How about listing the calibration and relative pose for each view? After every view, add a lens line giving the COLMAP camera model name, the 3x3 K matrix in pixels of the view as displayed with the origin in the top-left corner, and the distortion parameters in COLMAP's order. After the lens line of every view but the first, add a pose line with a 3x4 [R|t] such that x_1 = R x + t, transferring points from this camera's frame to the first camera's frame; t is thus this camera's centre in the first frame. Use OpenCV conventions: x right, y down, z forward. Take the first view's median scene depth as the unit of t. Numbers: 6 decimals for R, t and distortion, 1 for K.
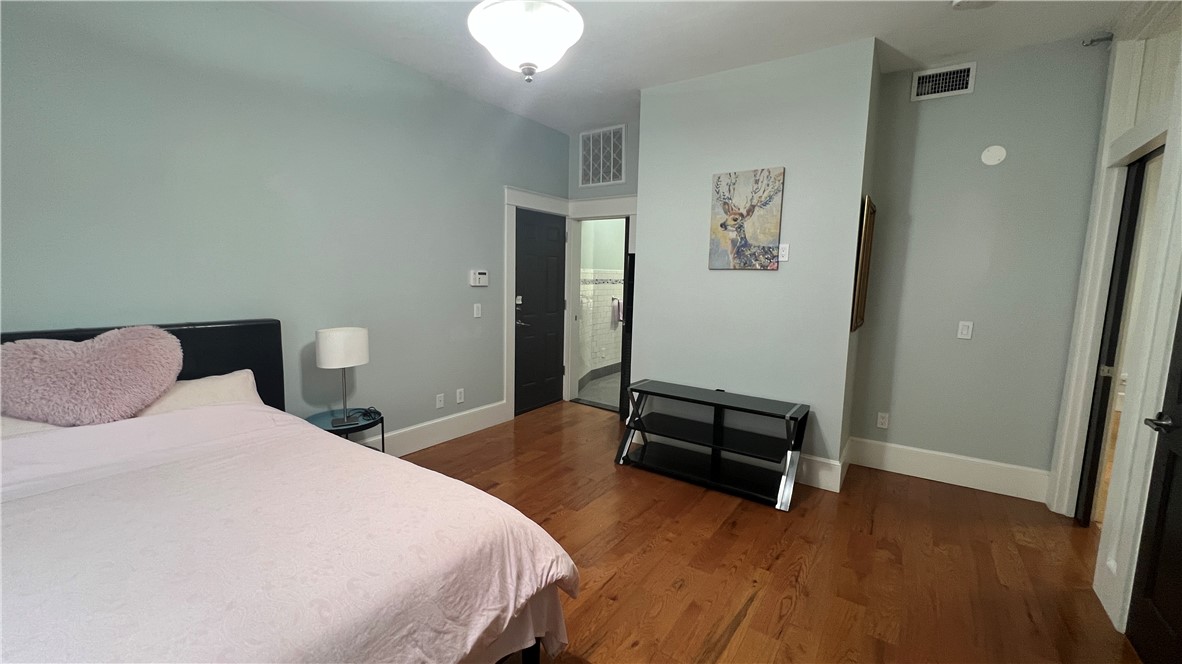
lens RADIAL K [[470.7, 0, 592.9], [0, 470.7, 329.9], [0, 0, 1]] dist [-0.000365, -0.000445]
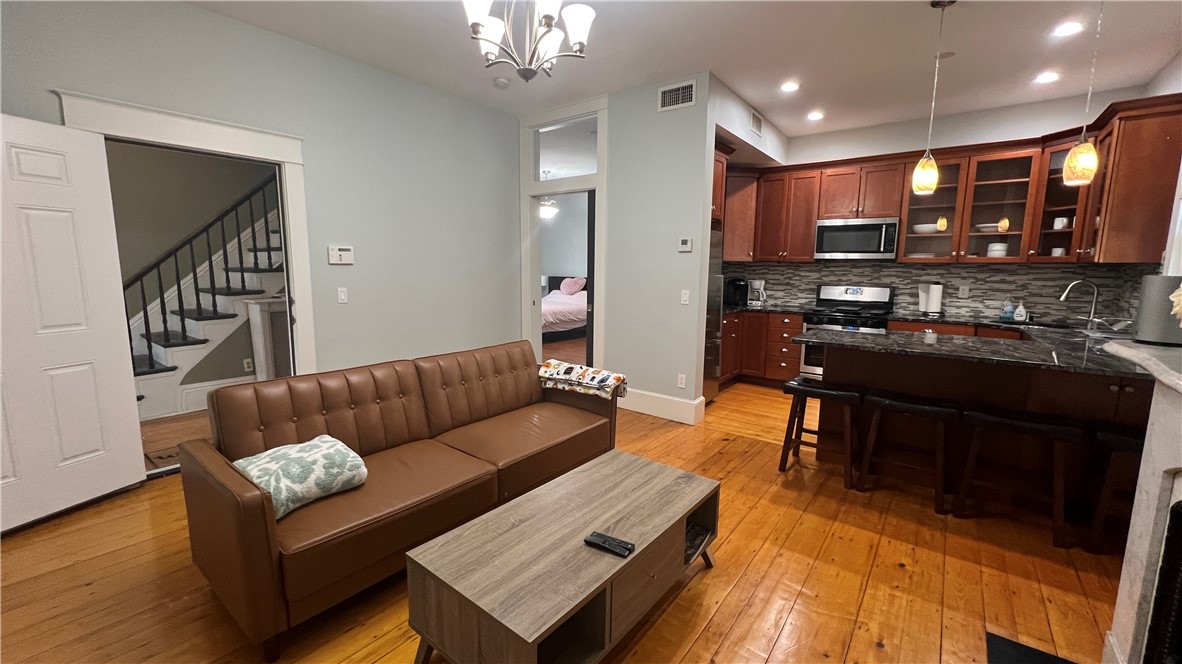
lens RADIAL K [[470.7, 0, 586.8], [0, 470.7, 330.6], [0, 0, 1]] dist [-0.000365, -0.000445]
pose [[-0.058872, 0.113048, -0.991844, 2.224711], [-0.125049, 0.984906, 0.119680, -0.031160], [0.990402, 0.131075, -0.043847, 0.846794]]
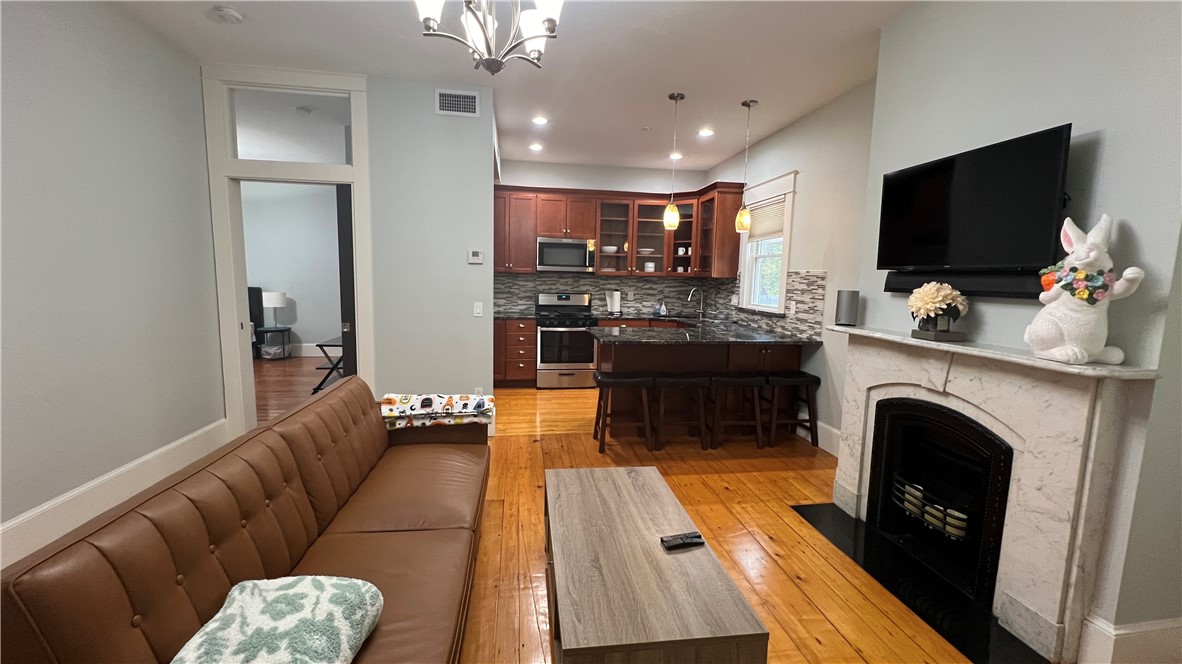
lens RADIAL K [[470.7, 0, 586.9], [0, 470.7, 331.3], [0, 0, 1]] dist [-0.000365, -0.000445]
pose [[0.680968, 0.076639, -0.728292, 2.069638], [-0.089017, 0.995797, 0.021557, 0.000665], [0.726882, 0.050151, 0.684928, 0.433563]]
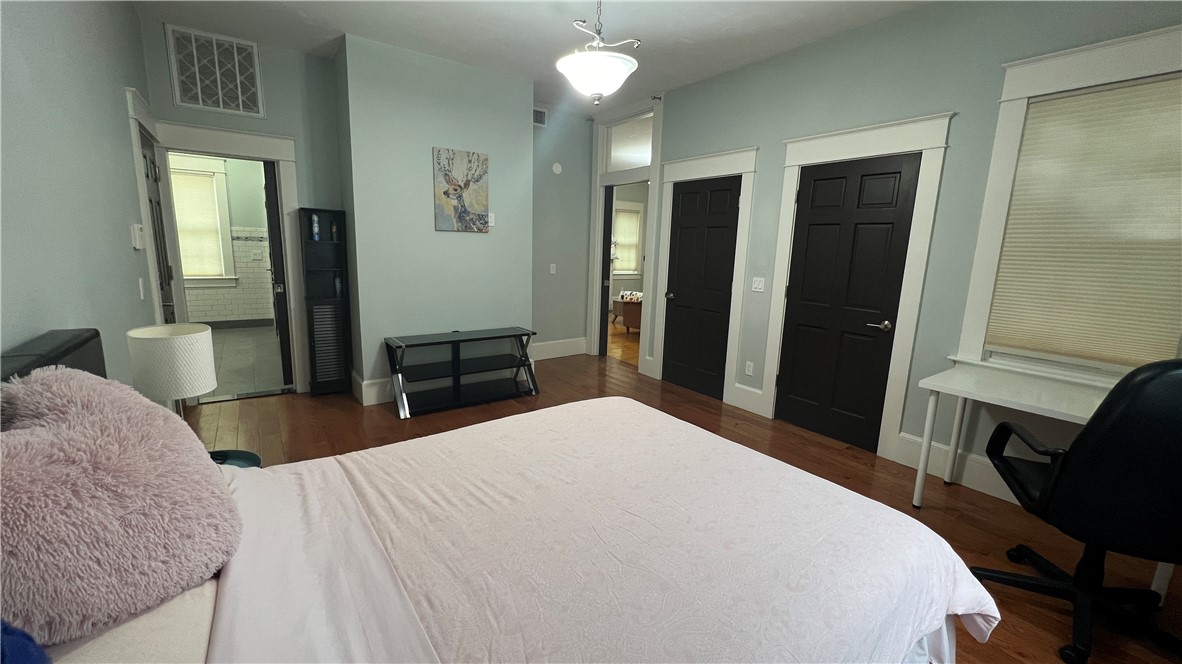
lens RADIAL K [[470.7, 0, 580.5], [0, 470.7, 330.0], [0, 0, 1]] dist [-0.000365, -0.000445]
pose [[0.359288, -0.179671, 0.915768, -0.756845], [0.082021, 0.983574, 0.160794, -0.045962], [-0.929615, 0.017341, 0.368123, 0.253541]]
